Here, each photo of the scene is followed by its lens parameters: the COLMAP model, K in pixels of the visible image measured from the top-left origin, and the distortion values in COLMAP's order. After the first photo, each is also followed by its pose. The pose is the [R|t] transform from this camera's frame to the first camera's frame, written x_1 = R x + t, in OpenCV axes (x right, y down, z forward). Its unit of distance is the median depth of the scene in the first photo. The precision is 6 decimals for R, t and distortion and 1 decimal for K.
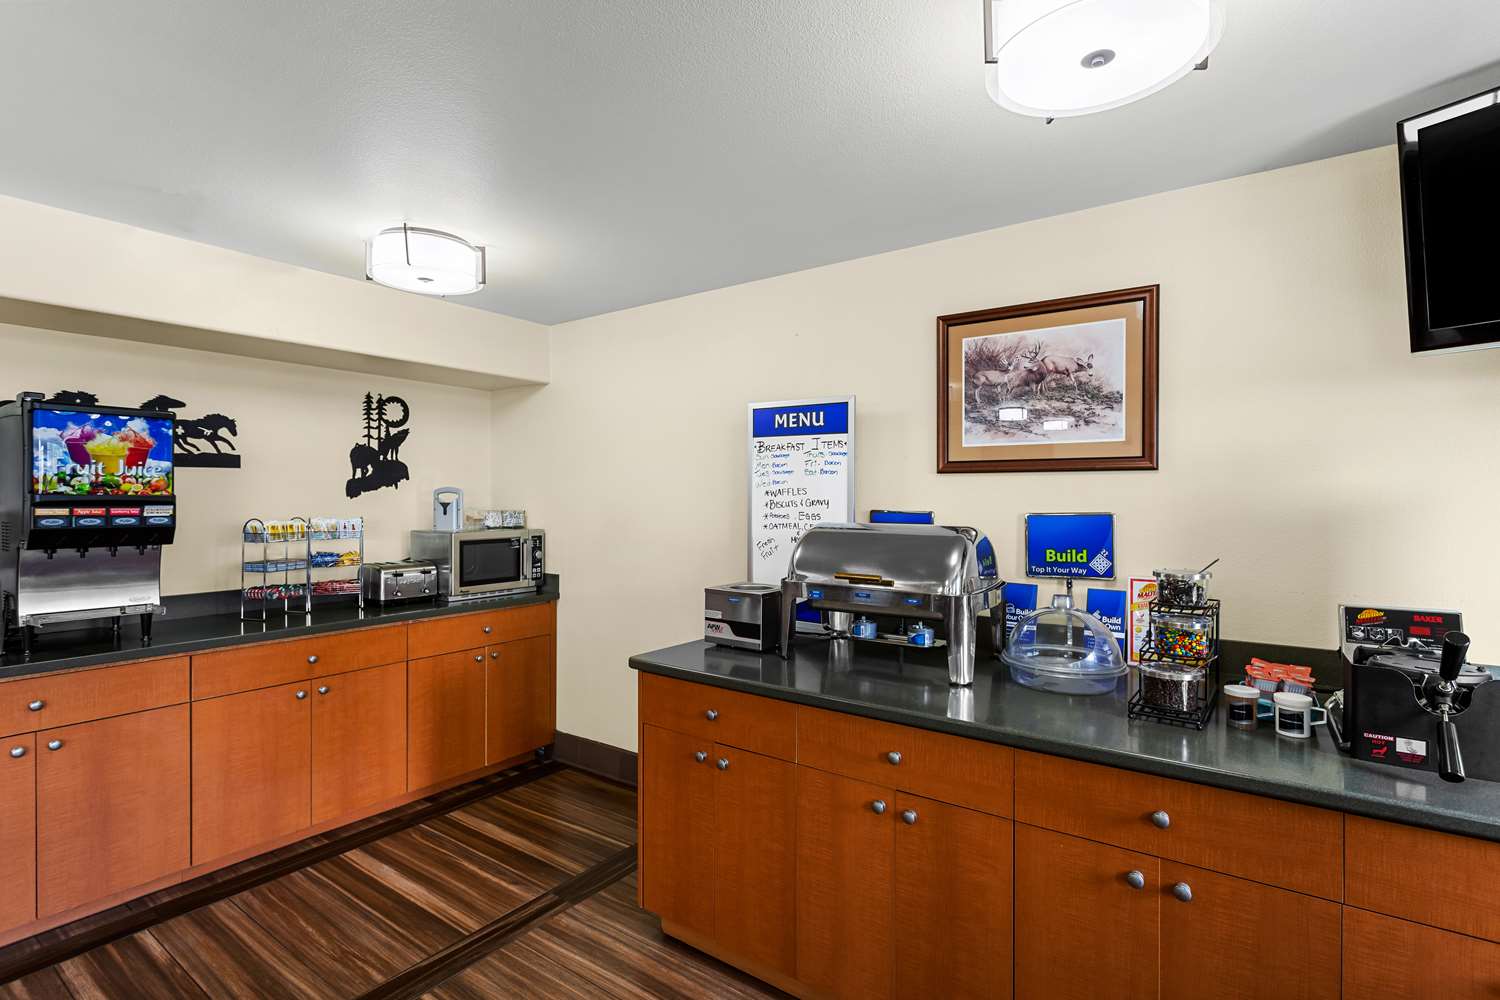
lens RADIAL K [[715.1, 0, 747.3], [0, 715.1, 499.2], [0, 0, 1]] dist [0.000528, 0.000227]
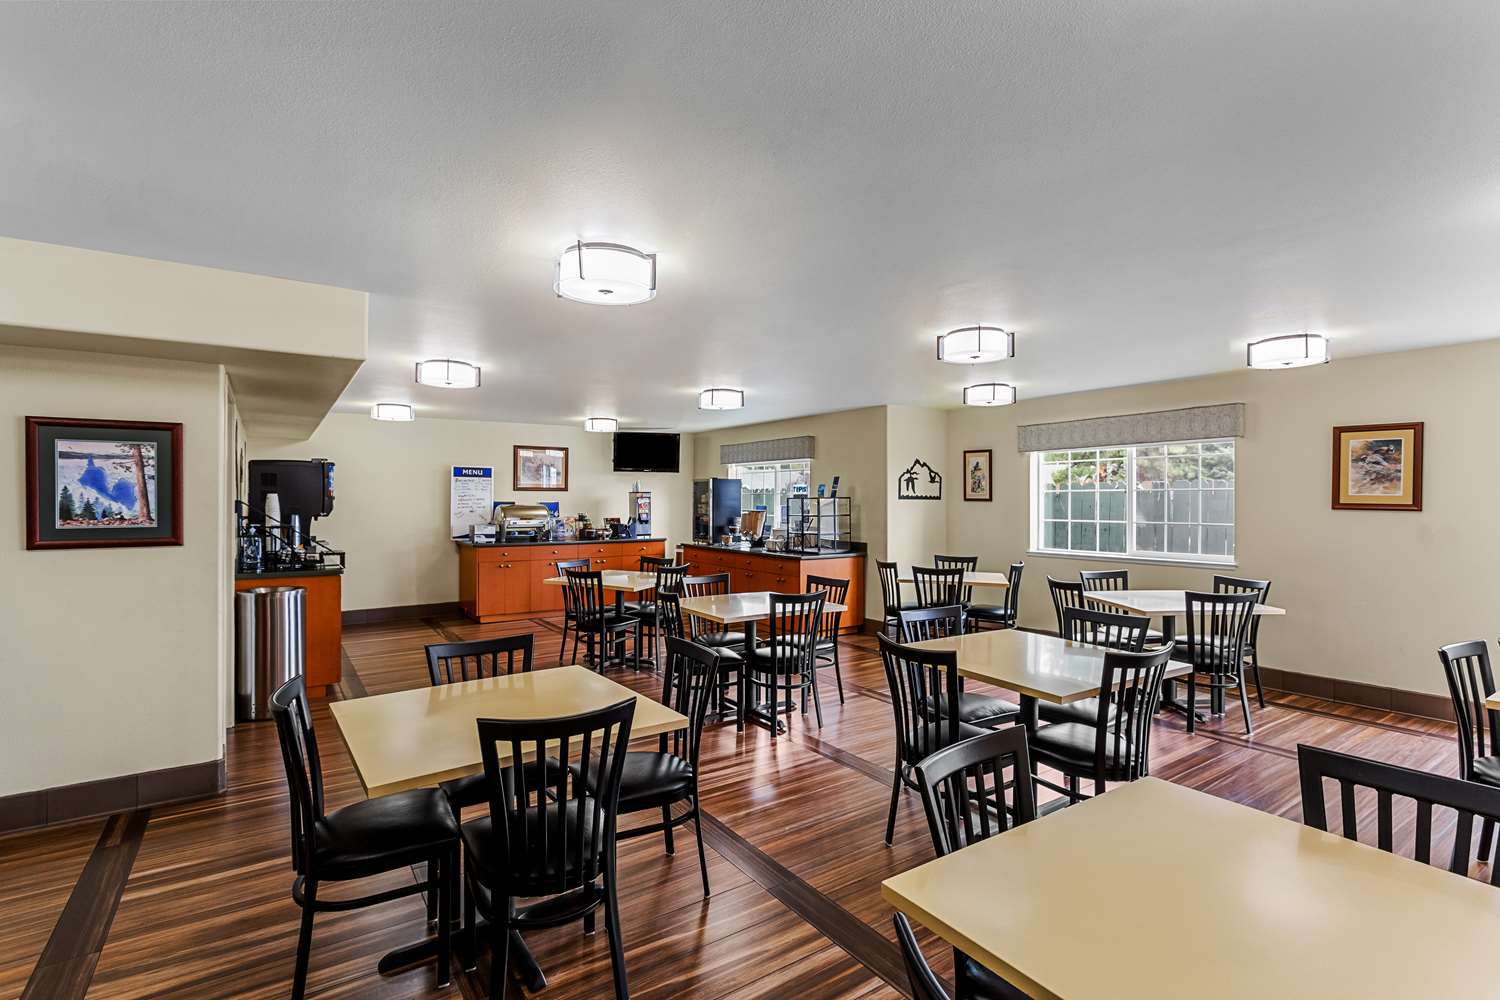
lens RADIAL K [[715.1, 0, 749.7], [0, 715.1, 501.3], [0, 0, 1]] dist [0.000528, 0.000227]
pose [[0.336537, -0.005332, 0.941655, -2.681763], [-0.003049, 0.999973, 0.006752, -0.012012], [-0.941665, -0.005143, 0.336511, -1.273263]]
